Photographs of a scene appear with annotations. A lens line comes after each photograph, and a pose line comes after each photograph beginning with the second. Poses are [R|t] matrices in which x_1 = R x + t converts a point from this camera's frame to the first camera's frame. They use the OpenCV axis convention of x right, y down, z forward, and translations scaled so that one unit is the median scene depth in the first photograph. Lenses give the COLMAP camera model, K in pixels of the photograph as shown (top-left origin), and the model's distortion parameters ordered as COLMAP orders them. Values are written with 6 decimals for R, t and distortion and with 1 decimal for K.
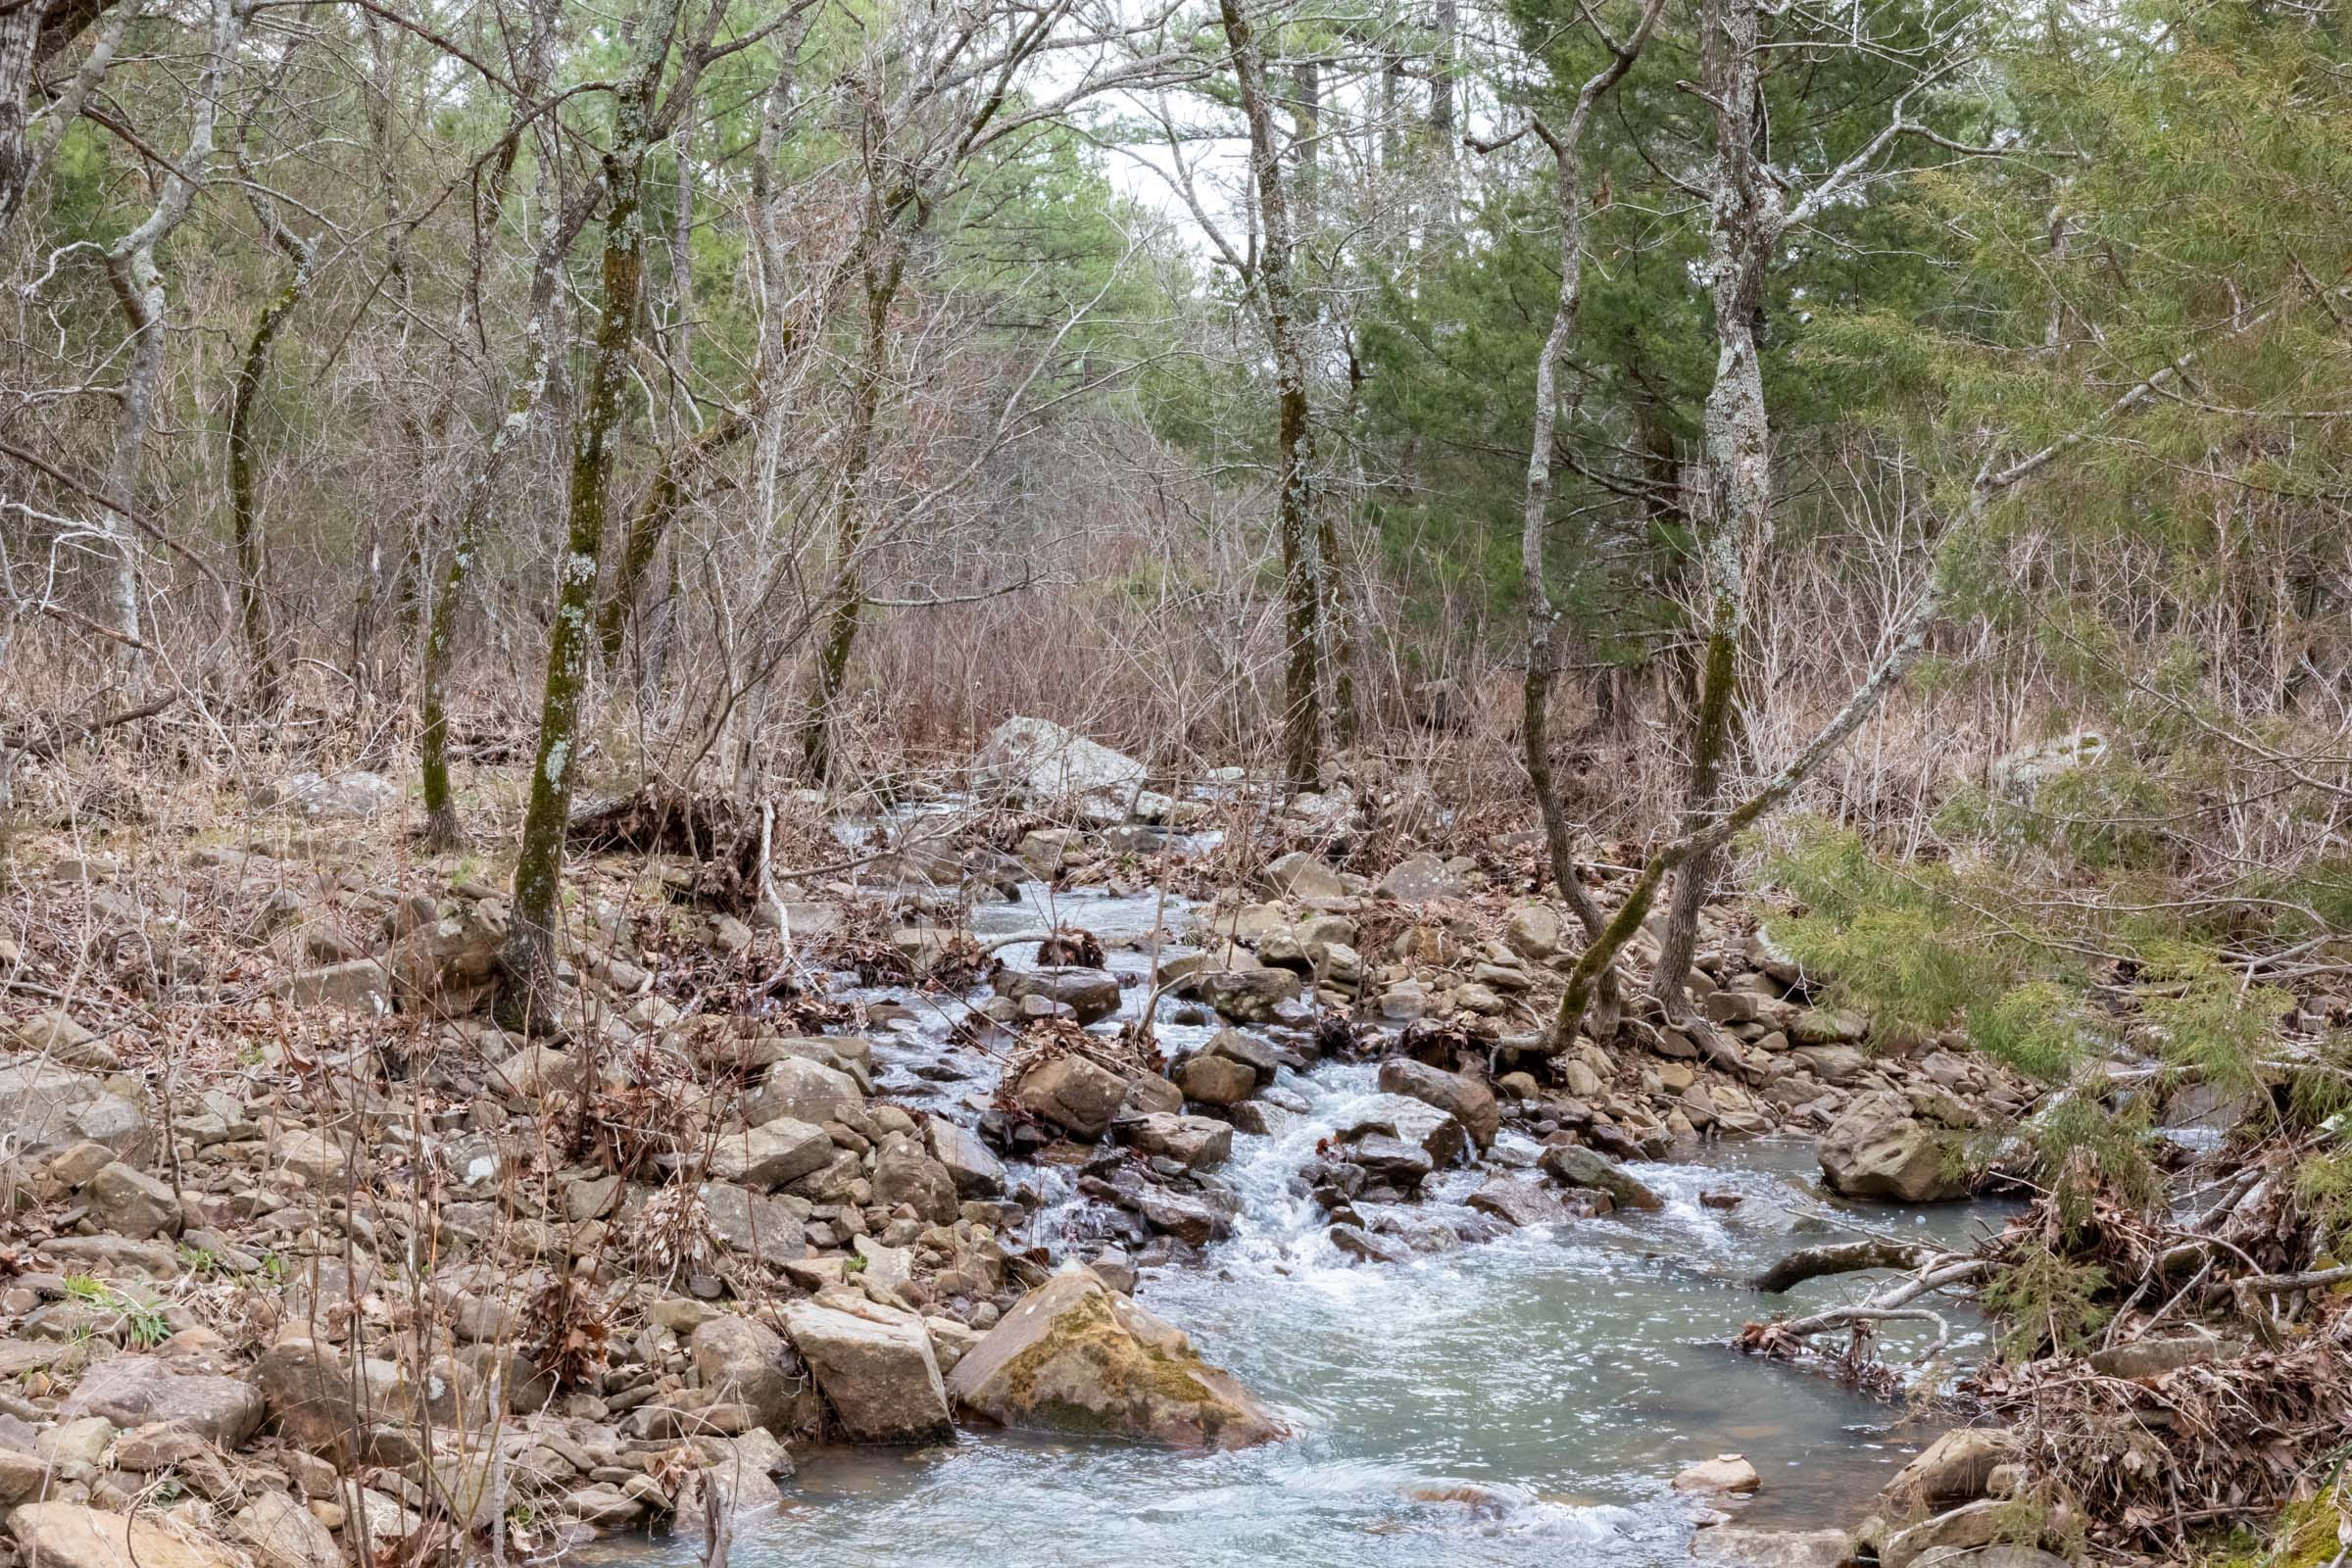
lens RADIAL K [[2987.1, 0, 1177.7], [0, 2987.1, 780.3], [0, 0, 1]] dist [-0.014773, 0.000000]
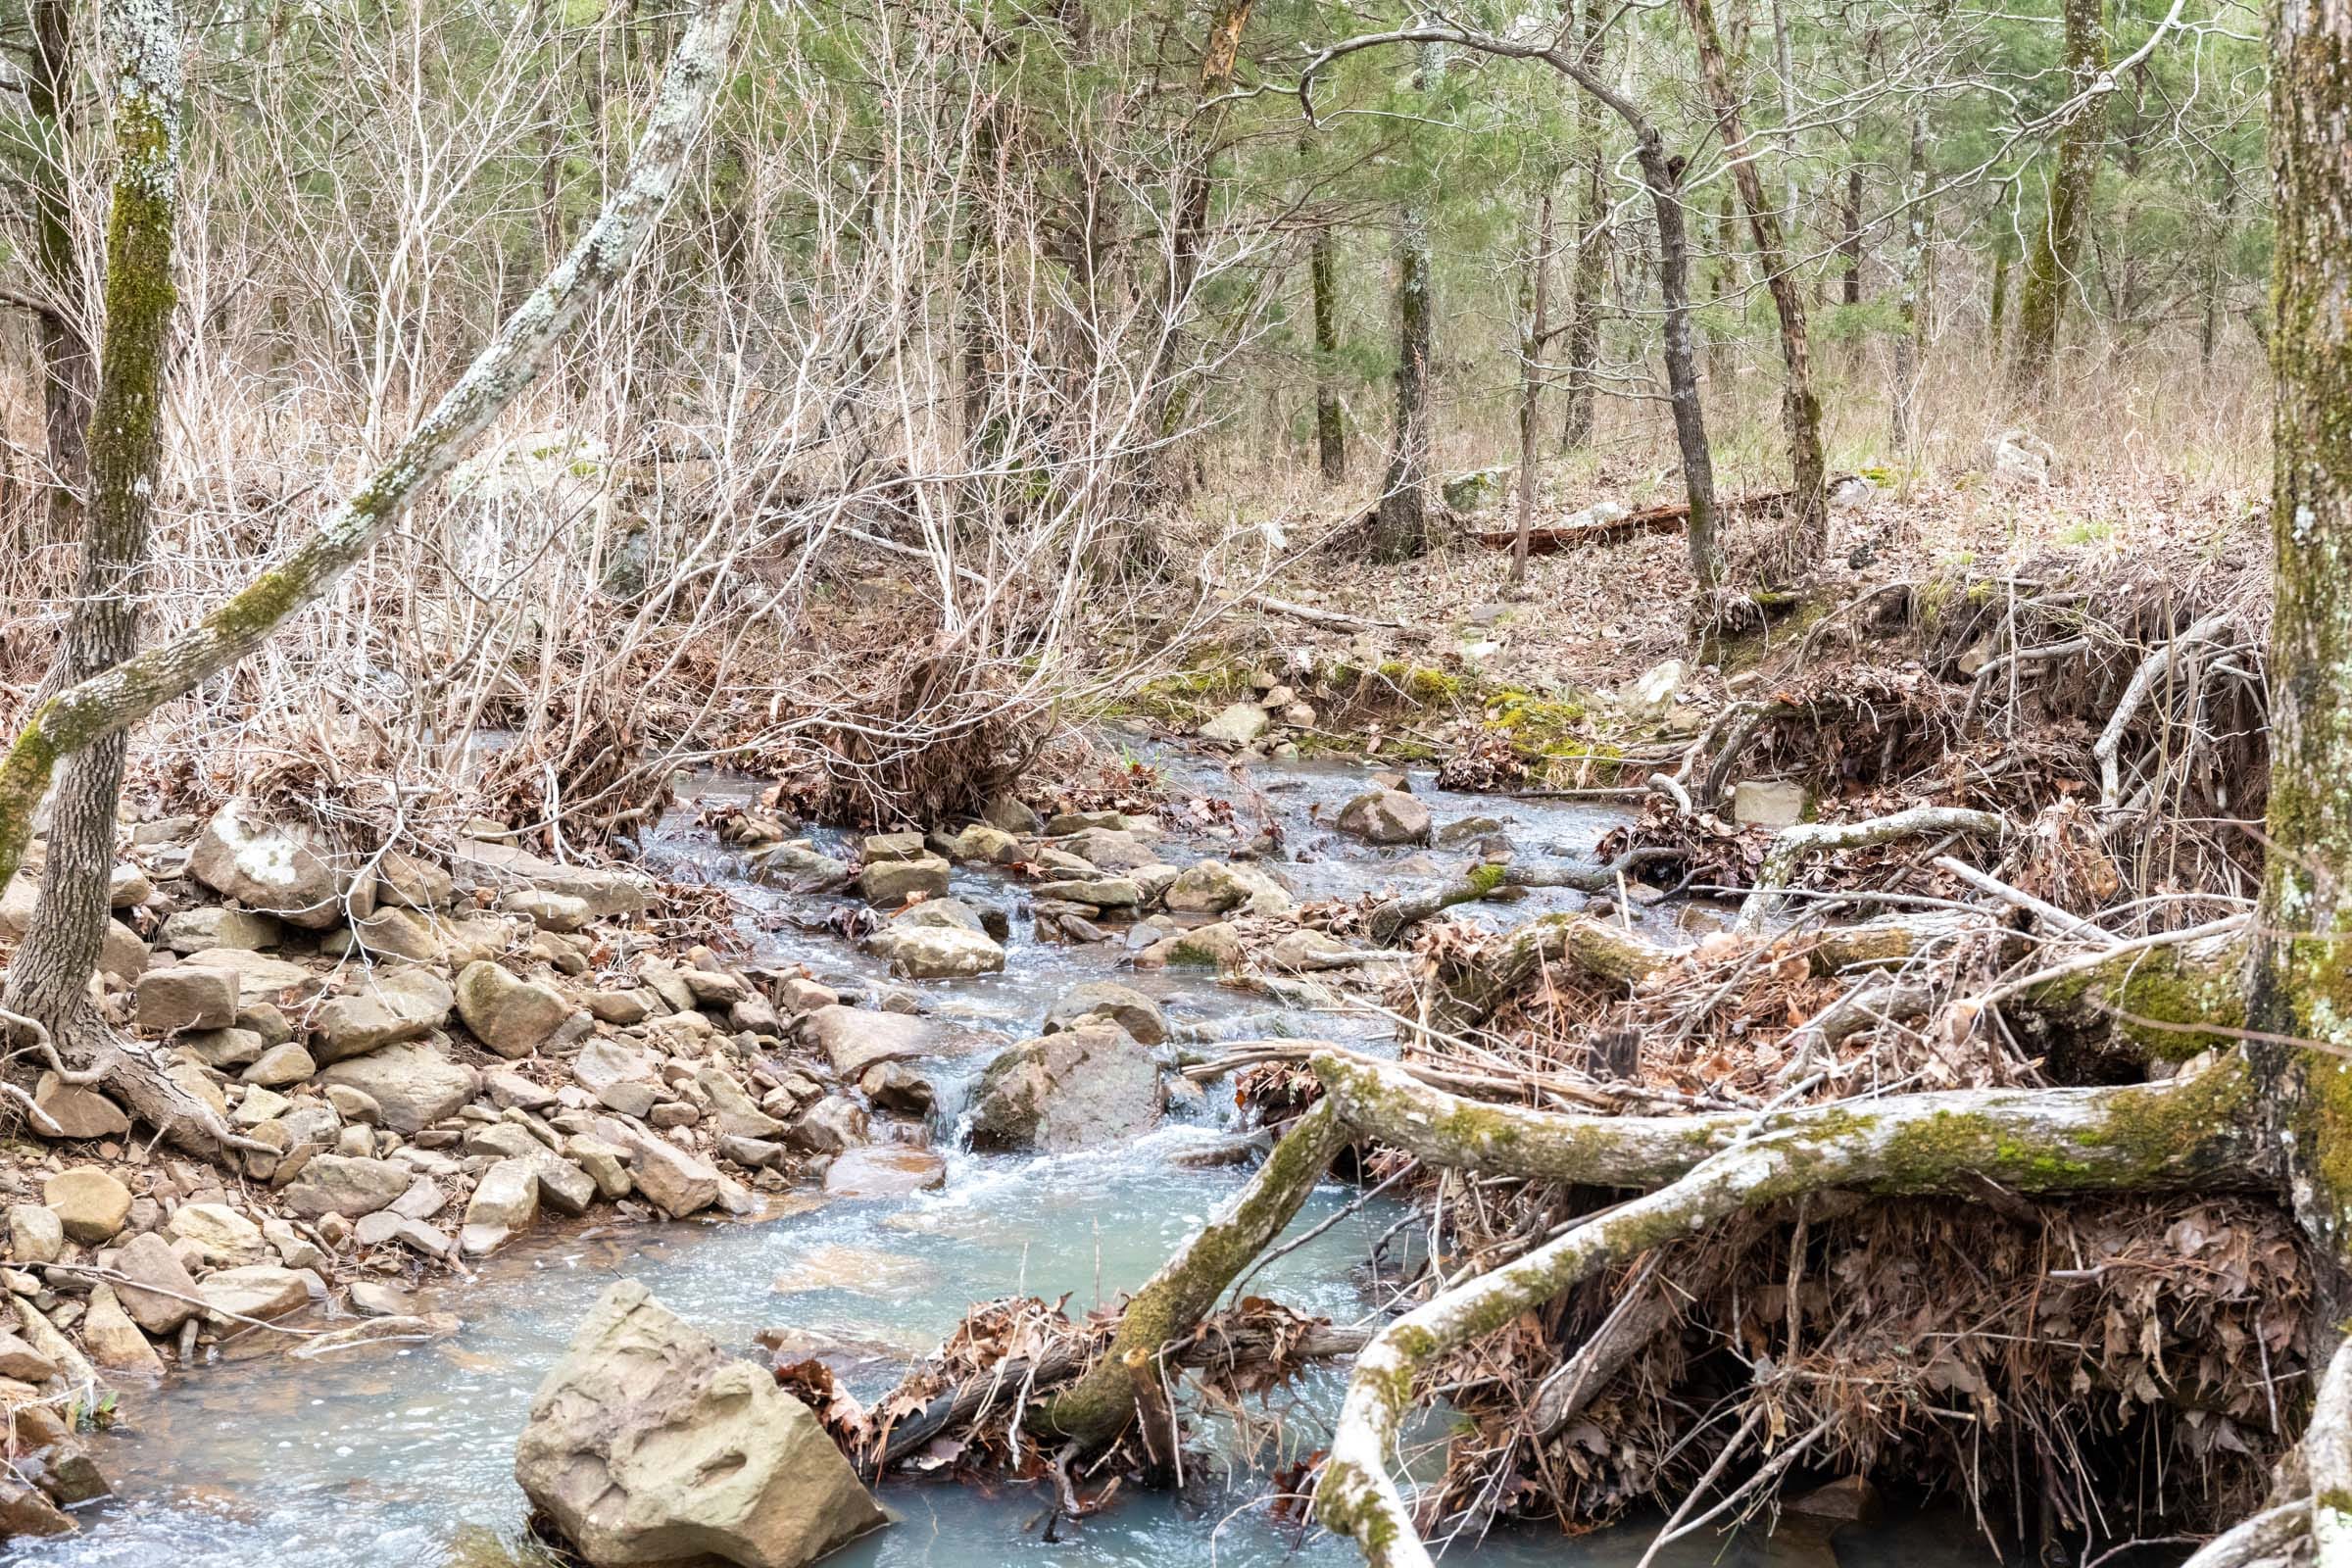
lens RADIAL K [[2987.1, 0, 1178.5], [0, 2987.1, 775.1], [0, 0, 1]] dist [-0.014773, 0.000000]
pose [[0.846184, -0.068782, 0.528433, 0.073519], [0.018520, 0.994832, 0.099833, -0.003978], [-0.532569, -0.074691, 0.843085, 0.538908]]
